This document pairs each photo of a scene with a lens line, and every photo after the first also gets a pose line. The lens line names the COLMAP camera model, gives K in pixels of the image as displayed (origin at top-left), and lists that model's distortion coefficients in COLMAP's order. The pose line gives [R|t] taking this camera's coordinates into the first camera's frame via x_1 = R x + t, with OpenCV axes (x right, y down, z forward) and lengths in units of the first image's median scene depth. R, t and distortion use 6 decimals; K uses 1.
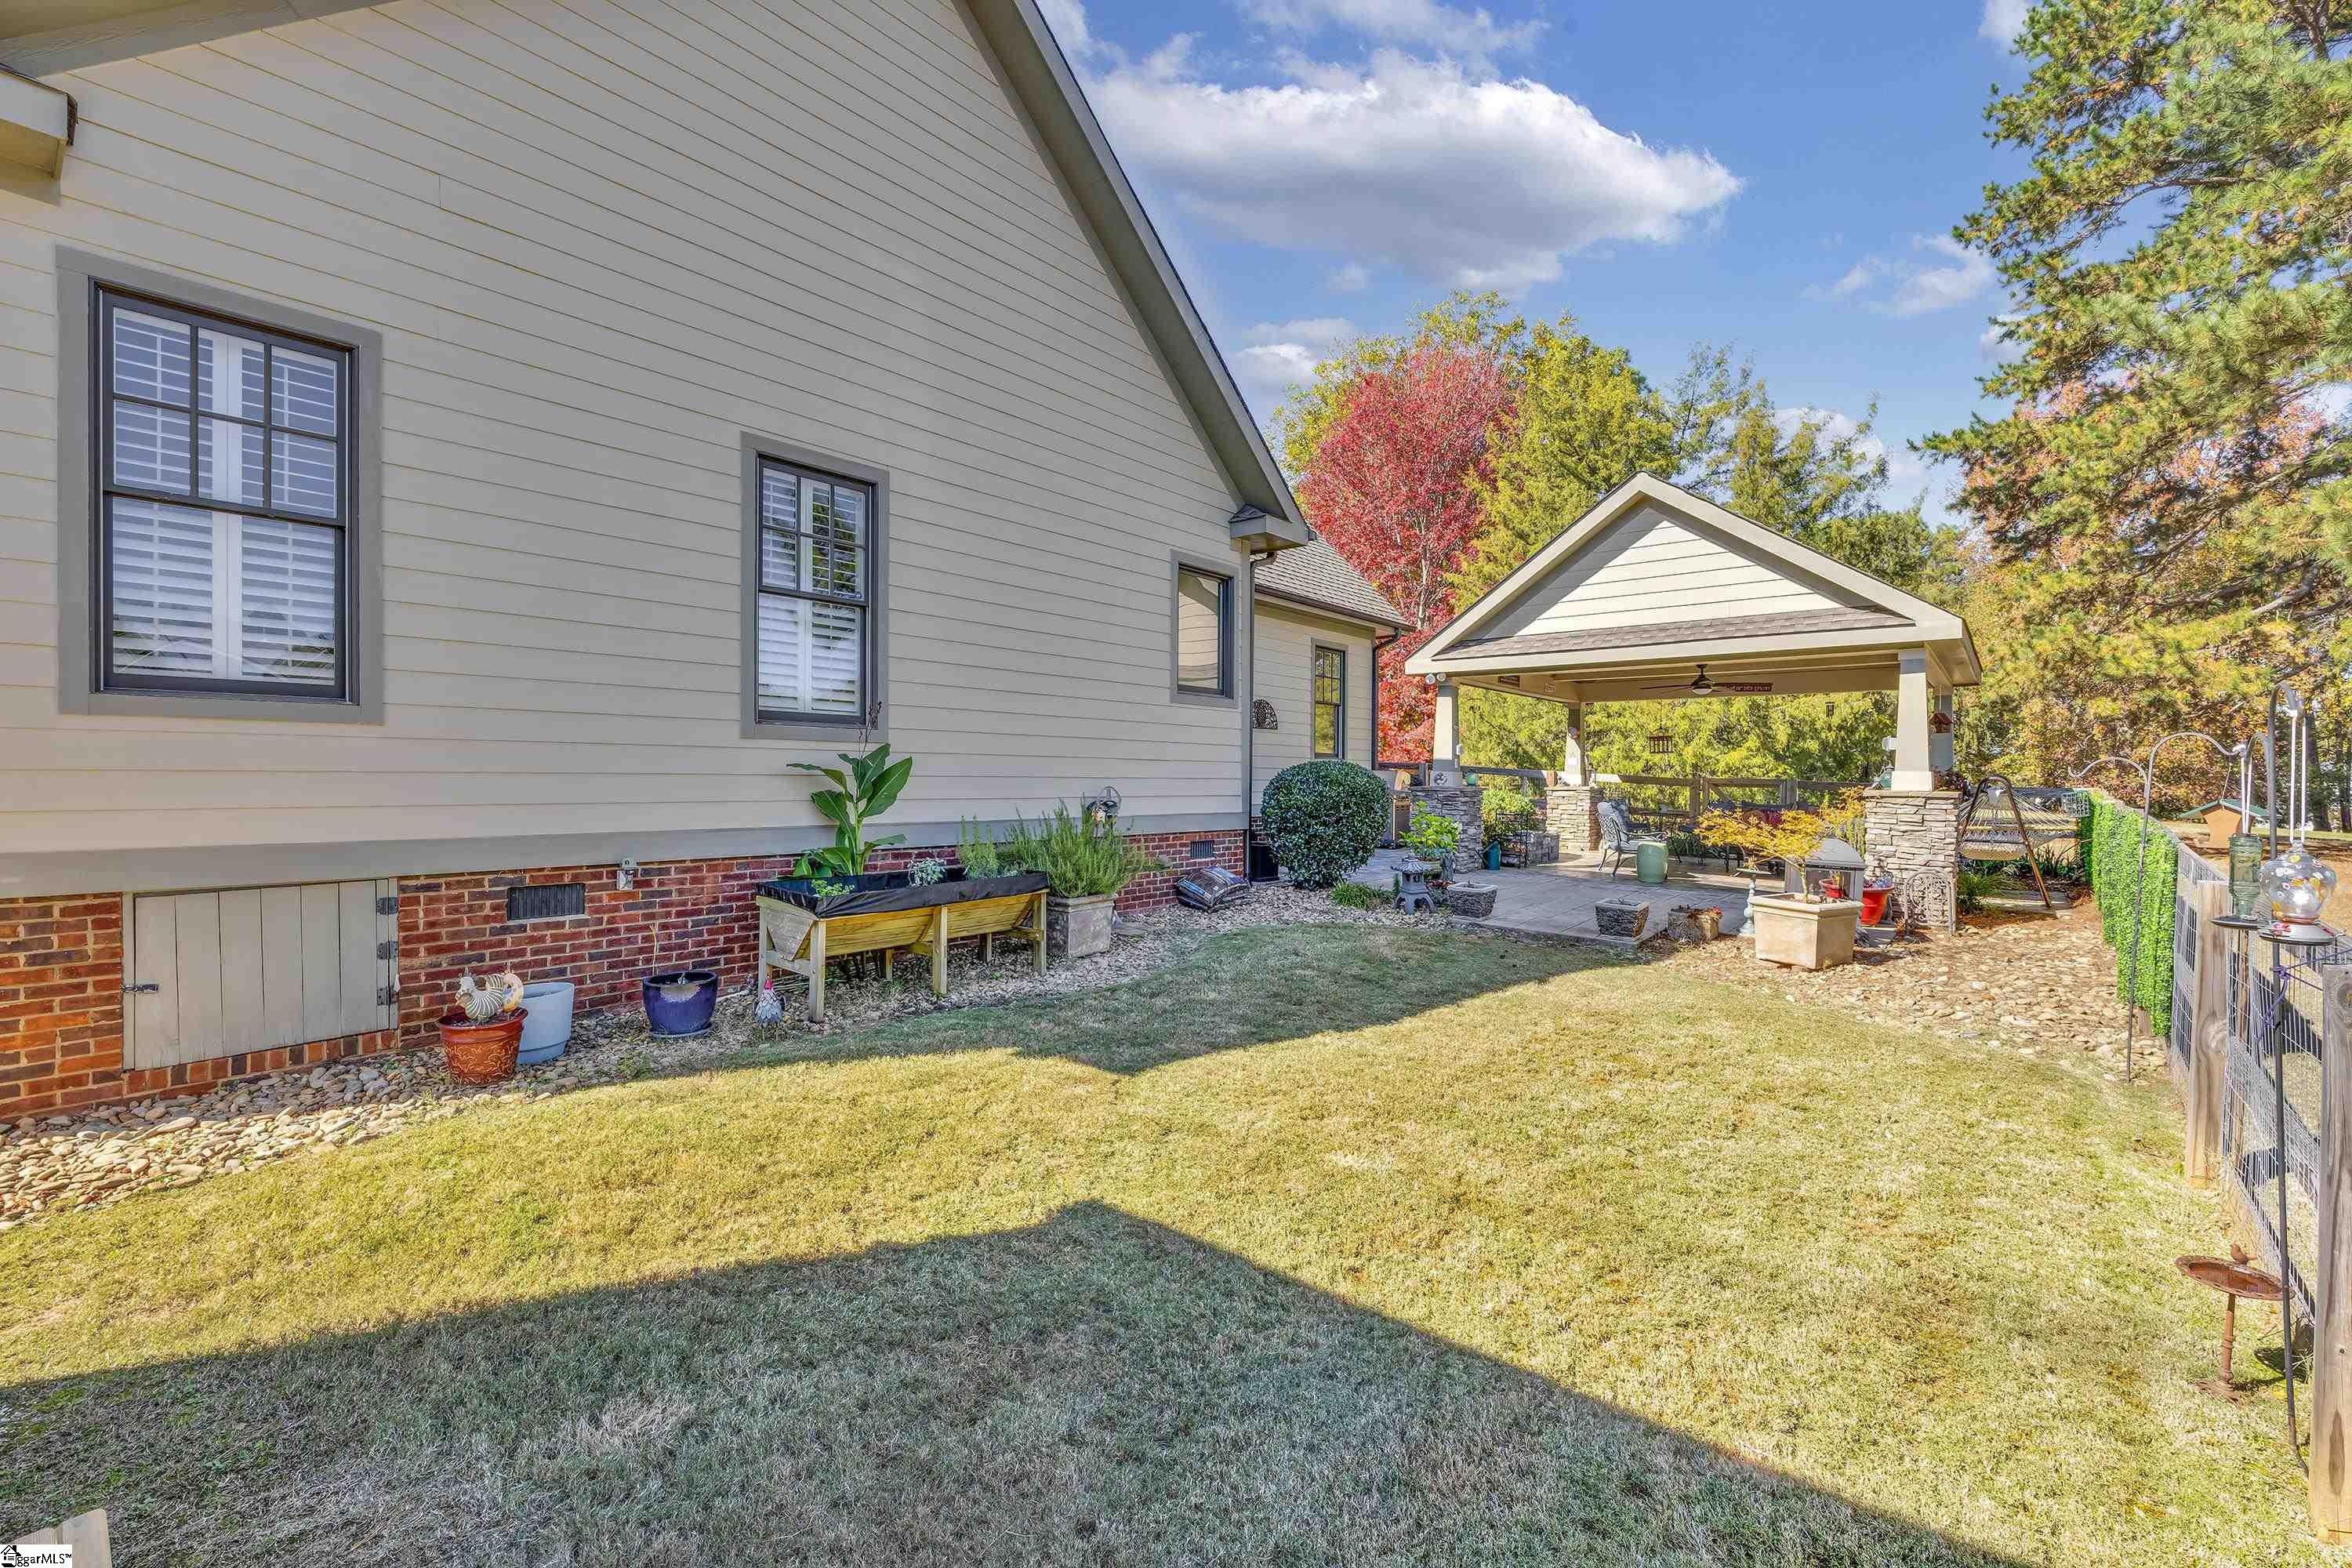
lens RADIAL K [[1016.8, 0, 1176.0], [0, 1016.8, 784.0], [0, 0, 1]] dist [-0.000035, -0.000005]
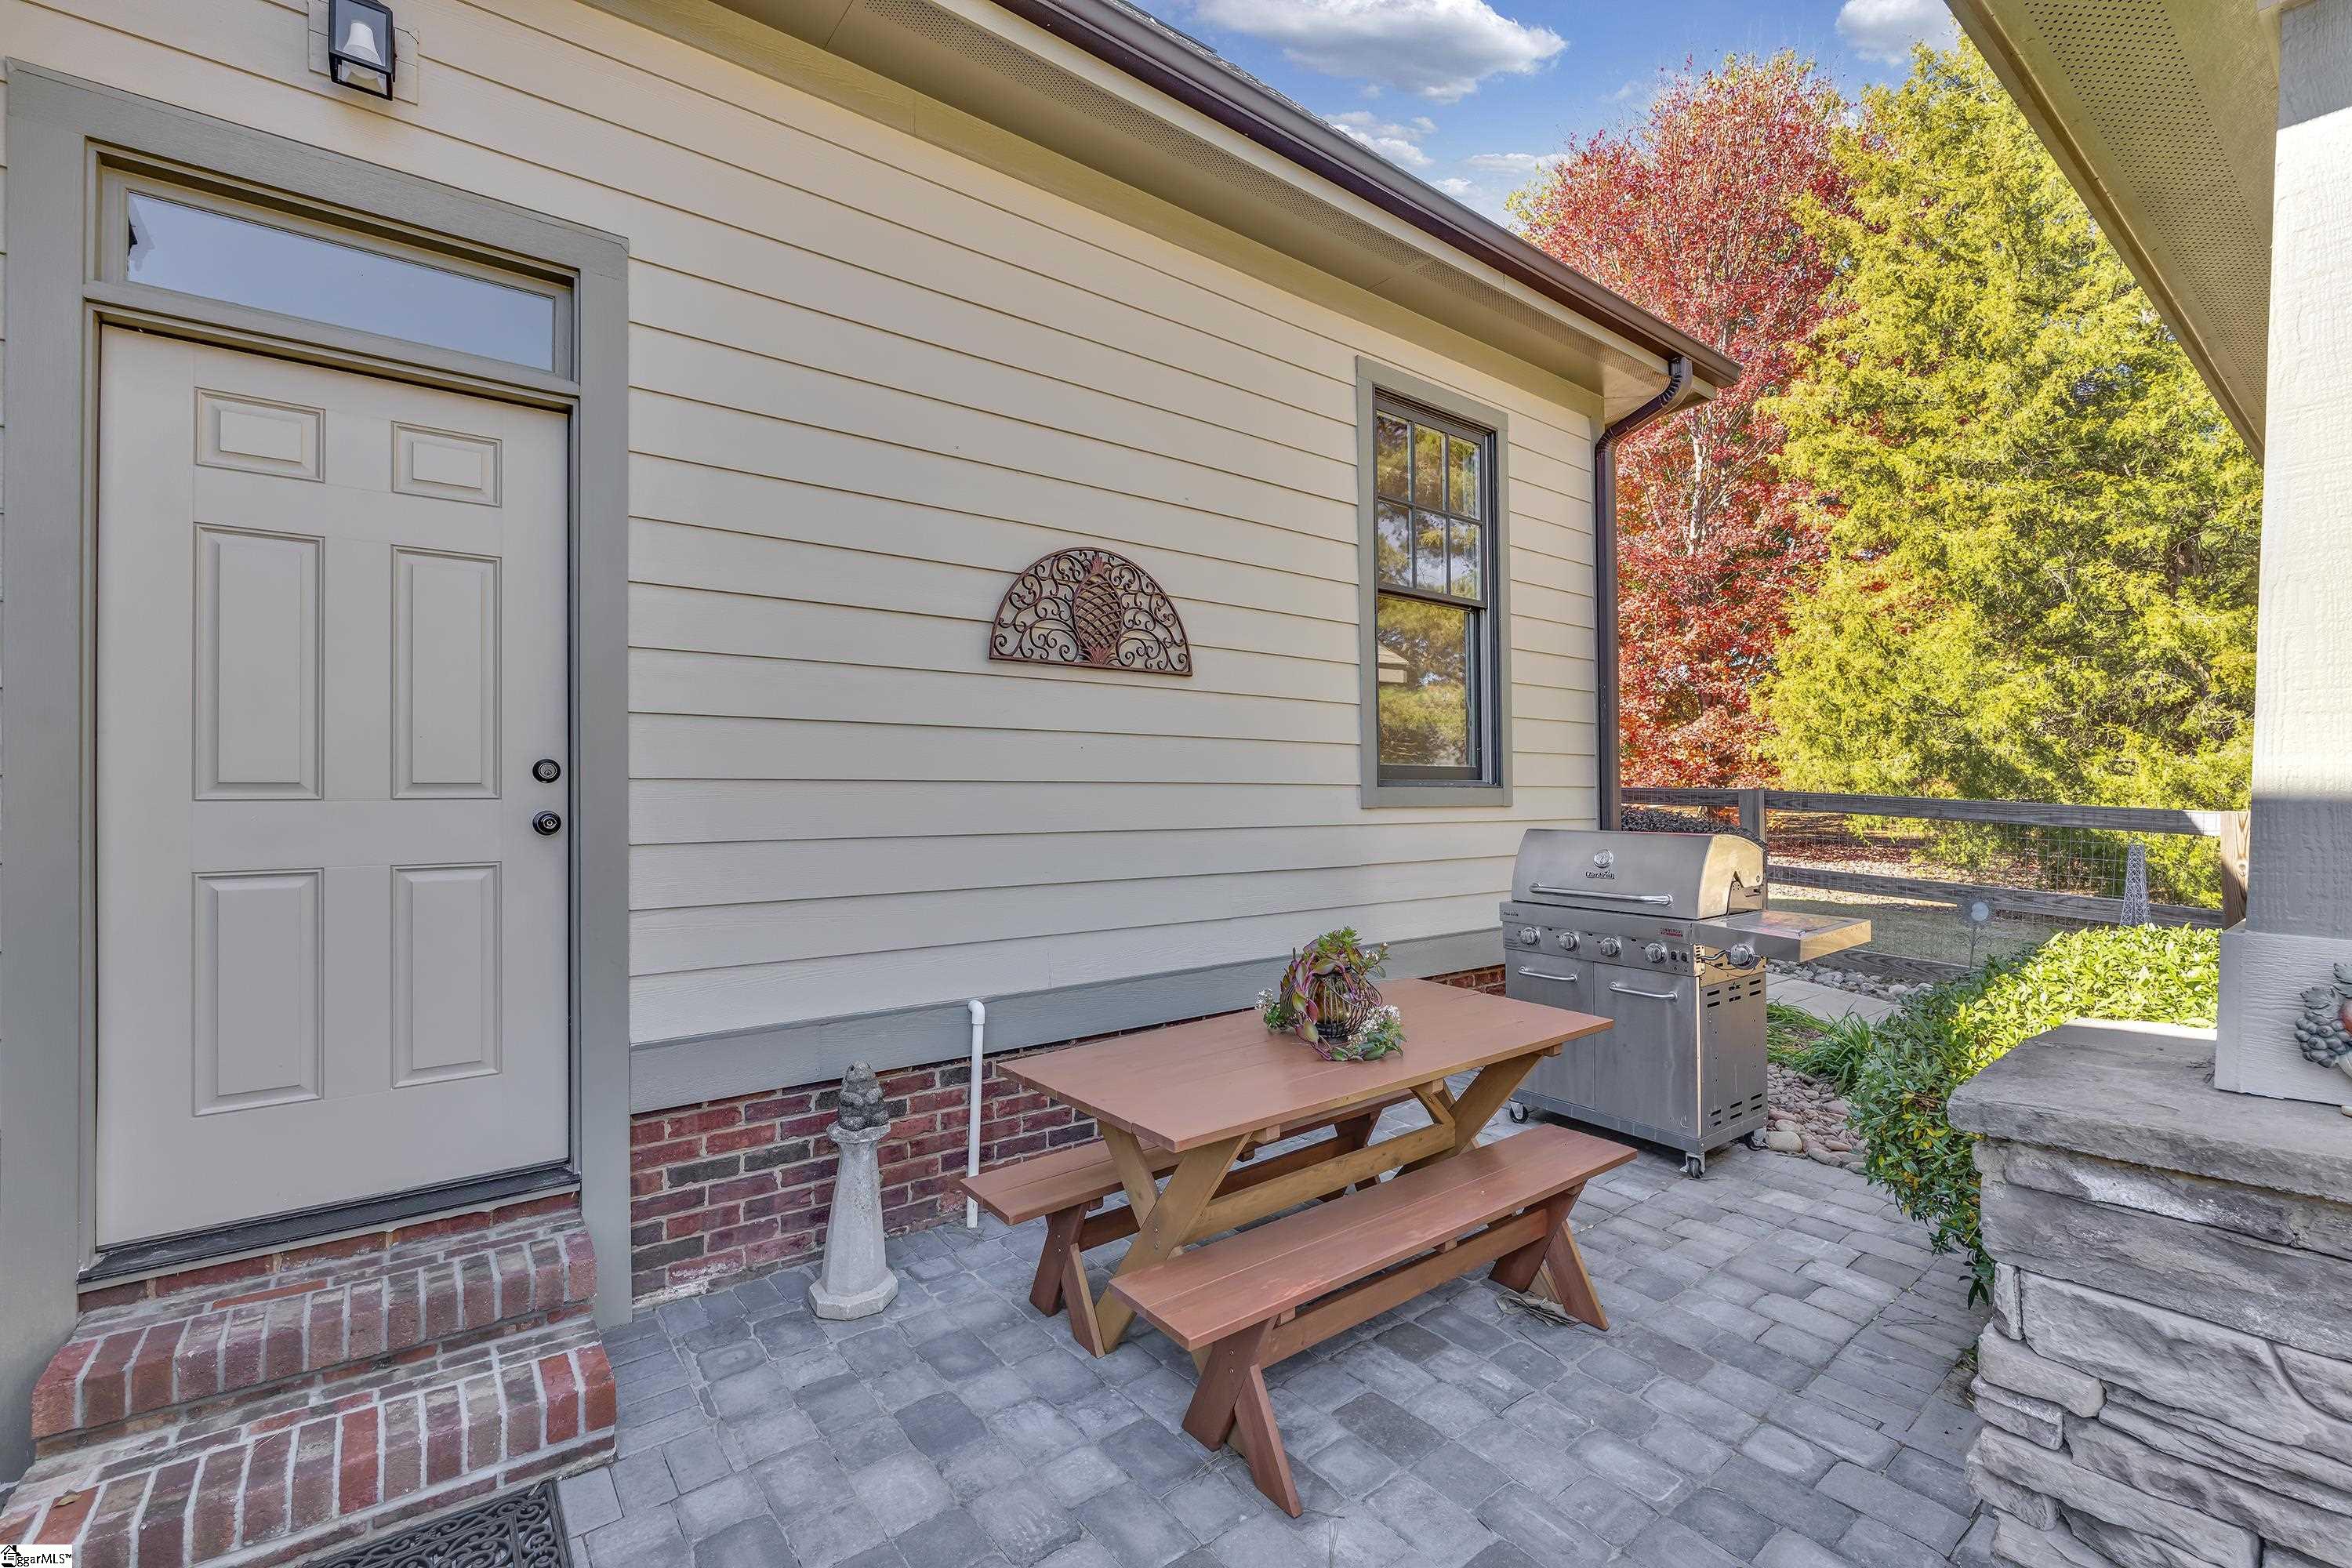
lens RADIAL K [[1016.8, 0, 1176.0], [0, 1016.8, 784.0], [0, 0, 1]] dist [-0.000035, -0.000005]
pose [[0.976879, -0.022142, -0.212645, 0.134546], [0.016308, 0.999442, -0.029152, -0.017899], [0.213172, 0.025010, 0.976695, 0.681259]]
